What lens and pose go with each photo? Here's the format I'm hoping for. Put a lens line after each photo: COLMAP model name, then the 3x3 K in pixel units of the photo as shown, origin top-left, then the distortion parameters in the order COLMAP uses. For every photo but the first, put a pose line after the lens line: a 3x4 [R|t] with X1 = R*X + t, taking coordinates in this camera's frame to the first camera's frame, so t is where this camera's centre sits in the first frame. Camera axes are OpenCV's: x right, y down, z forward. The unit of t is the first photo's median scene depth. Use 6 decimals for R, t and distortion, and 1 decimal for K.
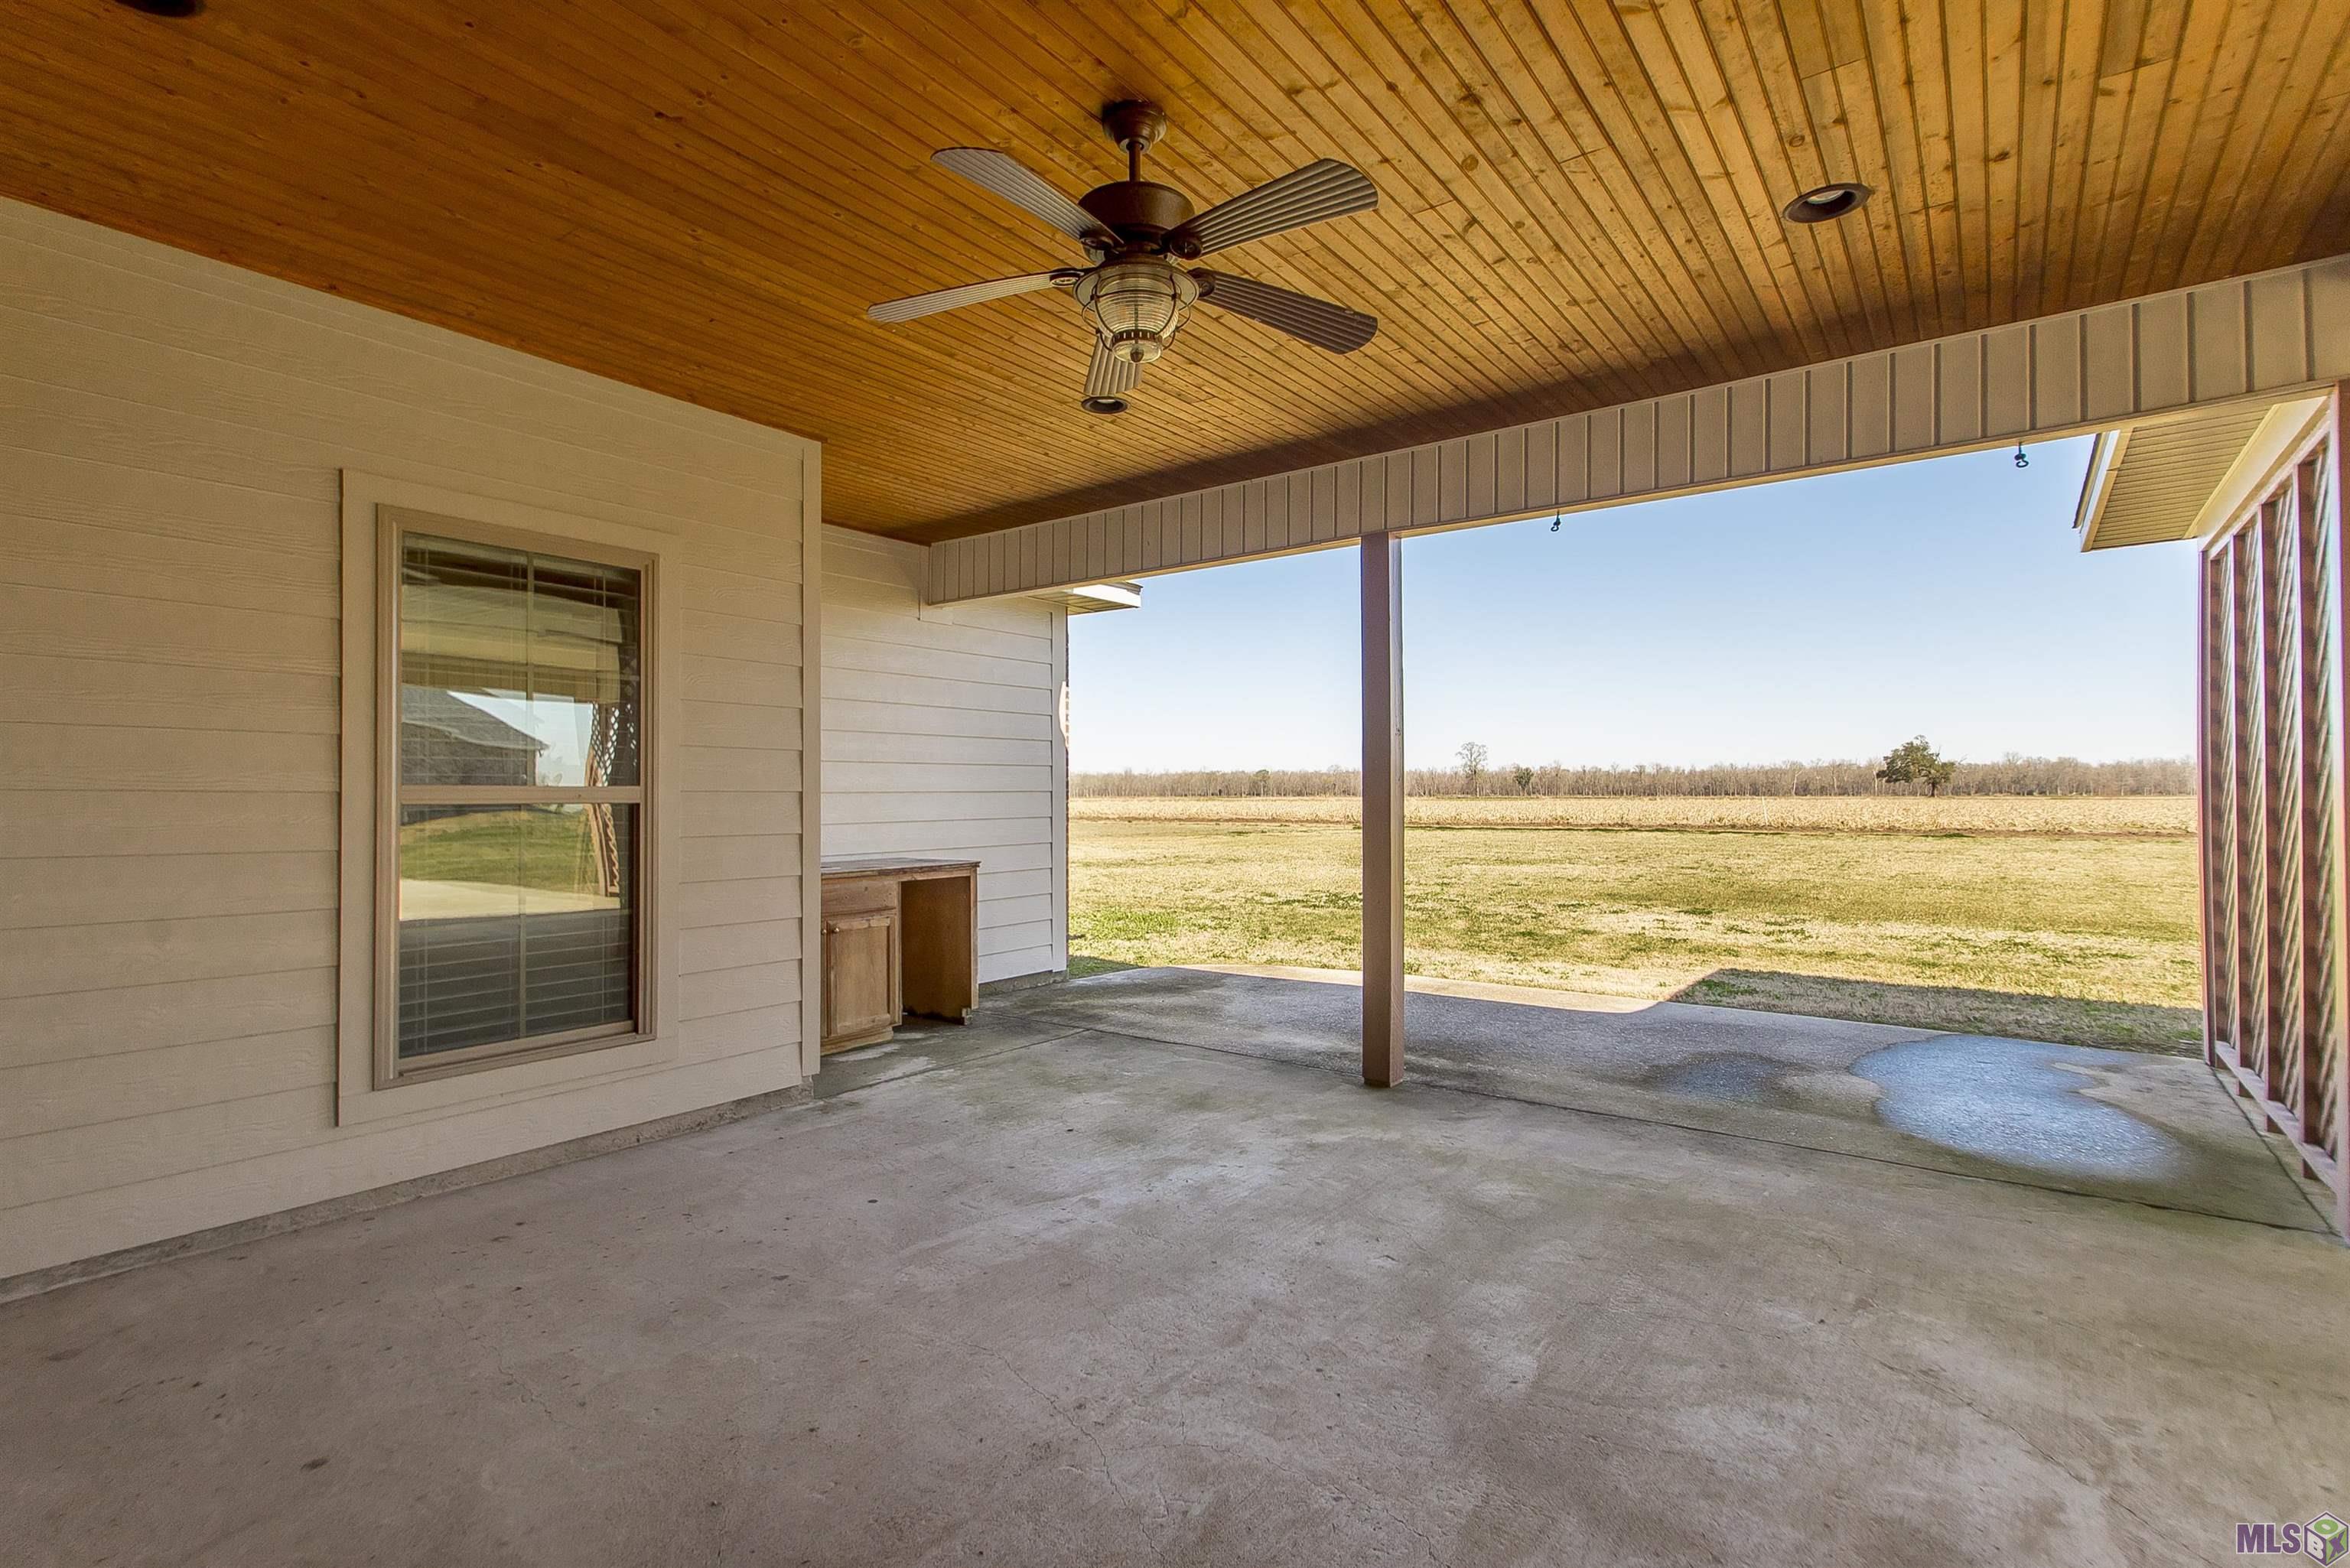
lens RADIAL K [[1114.9, 0, 1177.1], [0, 1114.9, 787.5], [0, 0, 1]] dist [0.005503, -0.000061]
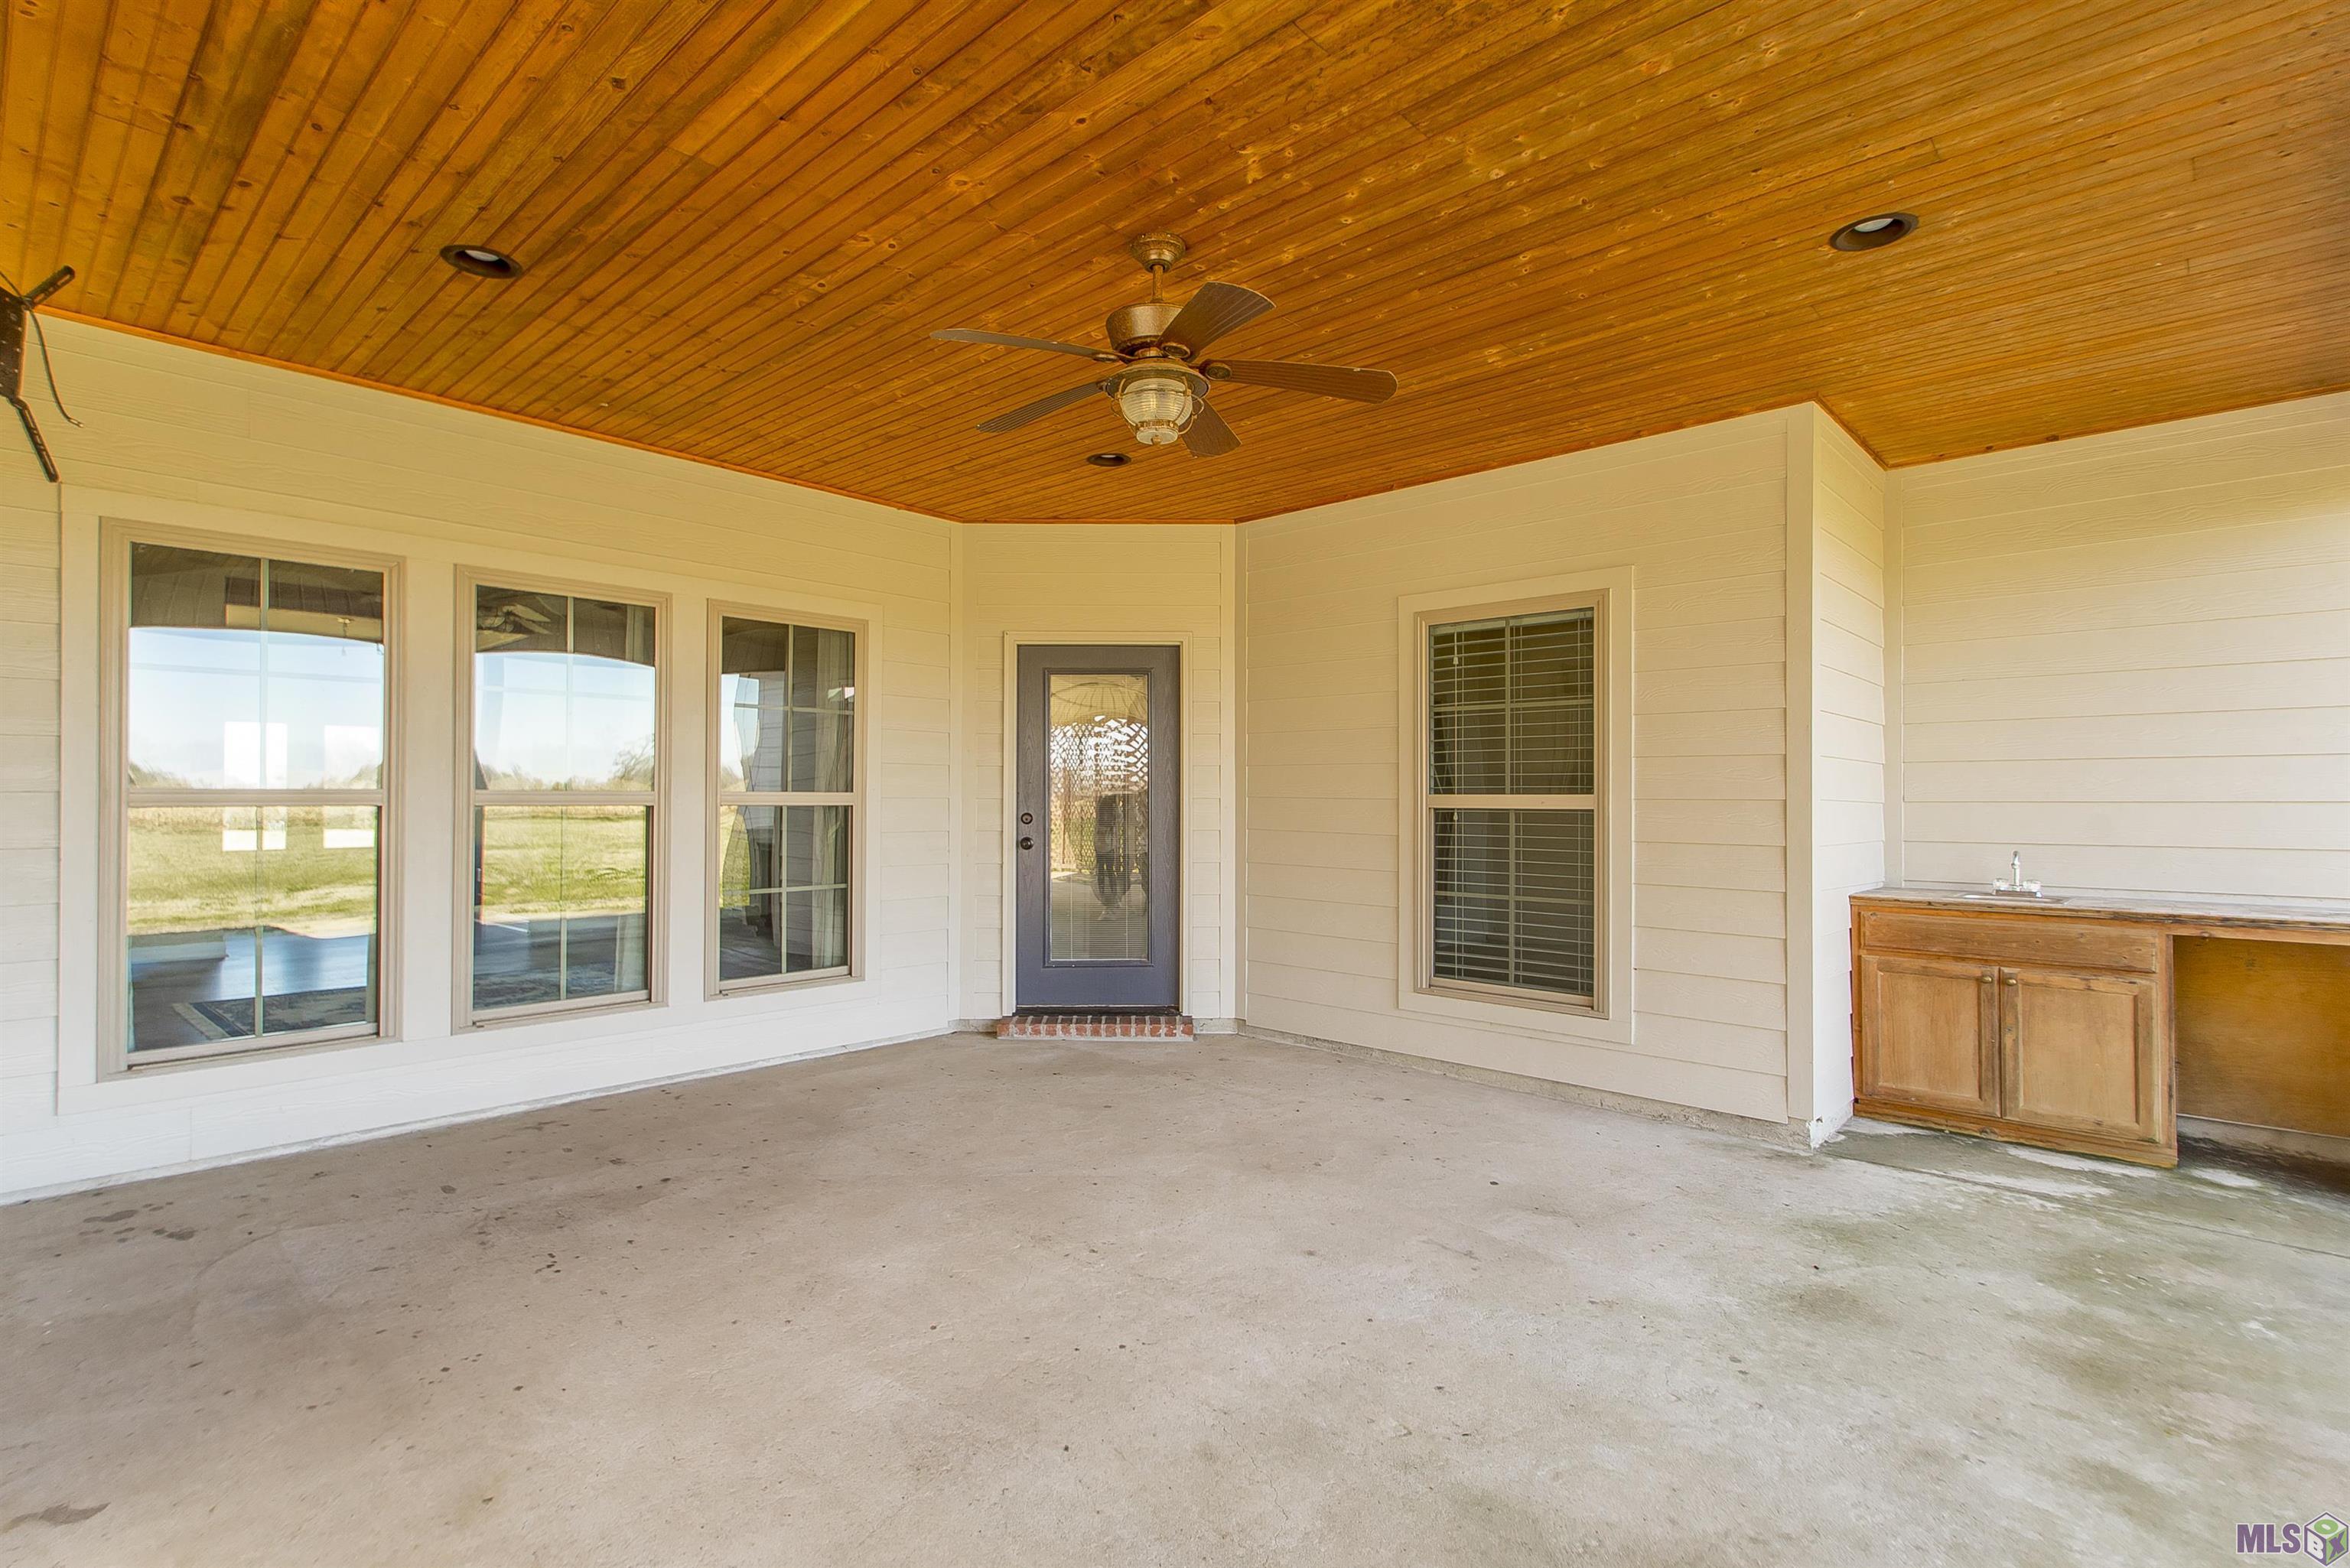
lens RADIAL K [[1114.9, 0, 1177.3], [0, 1114.9, 782.8], [0, 0, 1]] dist [0.005503, -0.000061]
pose [[-0.102539, -0.010221, -0.994676, 0.649198], [0.001872, 0.999943, -0.010468, -0.001851], [0.994727, -0.002936, -0.102514, 0.635534]]
